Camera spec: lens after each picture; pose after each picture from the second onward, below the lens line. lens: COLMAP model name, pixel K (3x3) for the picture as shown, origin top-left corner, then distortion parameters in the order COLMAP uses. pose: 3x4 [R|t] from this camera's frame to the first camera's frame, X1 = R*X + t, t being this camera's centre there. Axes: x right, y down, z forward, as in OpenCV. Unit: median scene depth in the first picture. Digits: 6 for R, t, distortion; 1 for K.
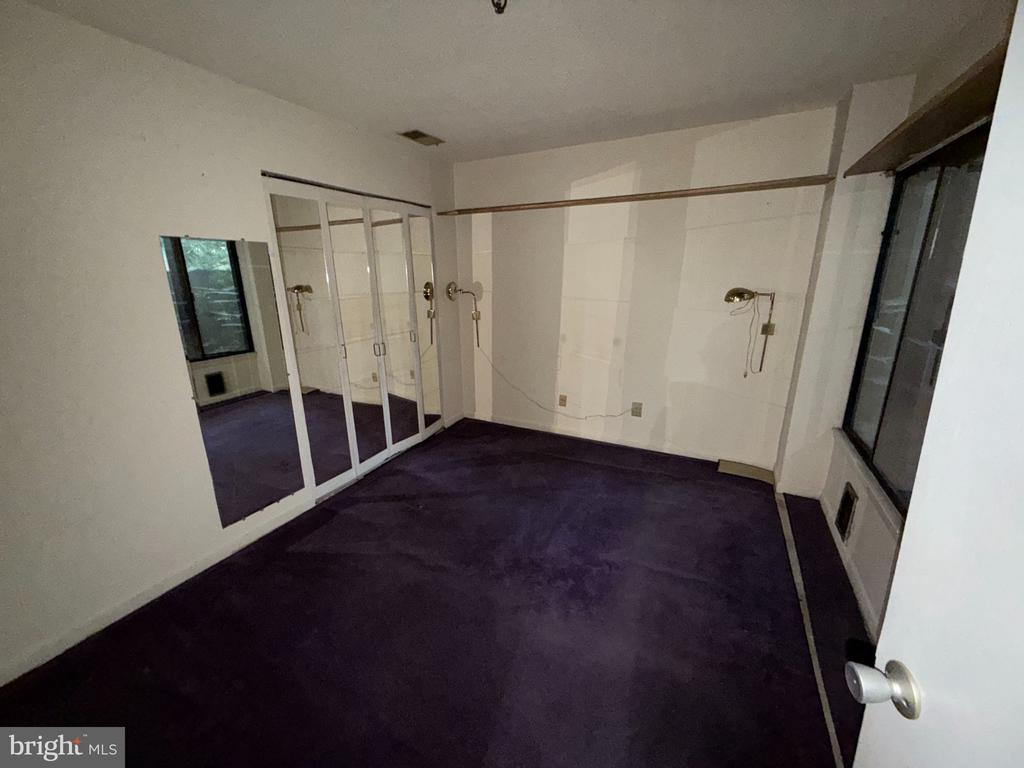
lens RADIAL K [[408.0, 0, 508.9], [0, 408.0, 384.2], [0, 0, 1]] dist [-0.001146, 0.000683]
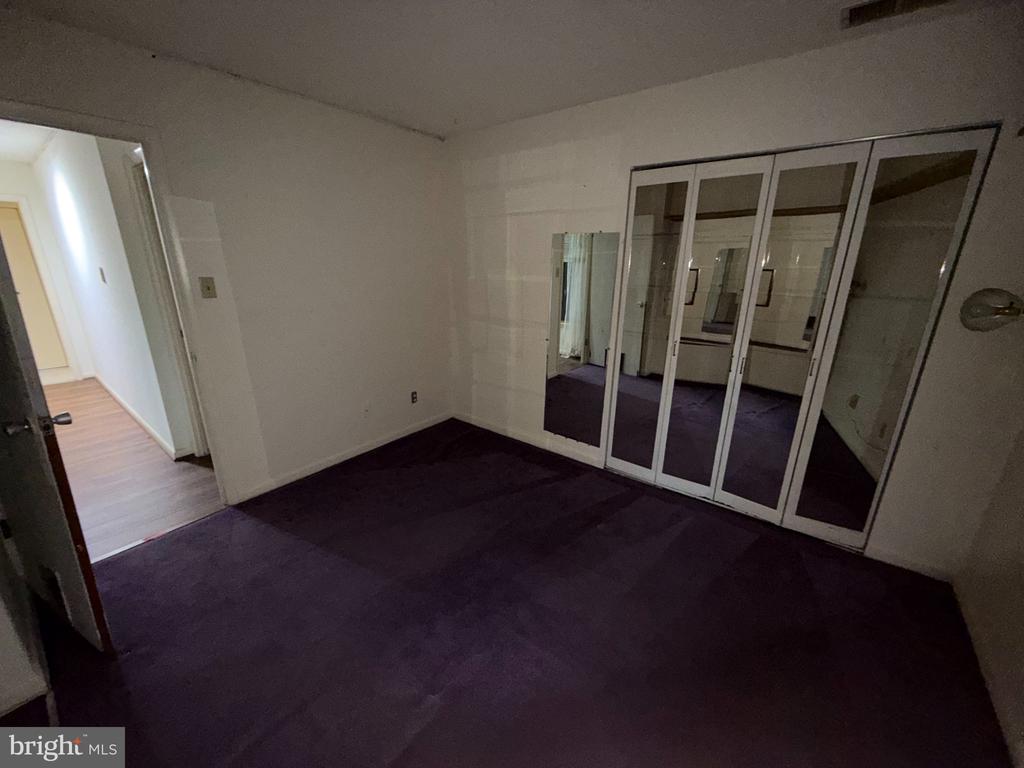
lens RADIAL K [[408.0, 0, 508.9], [0, 408.0, 384.2], [0, 0, 1]] dist [-0.001146, 0.000683]
pose [[-0.203283, 0.287025, -0.936105, 0.603468], [-0.272085, 0.901852, 0.335608, -0.235697], [0.940556, 0.322923, -0.105237, 0.867798]]
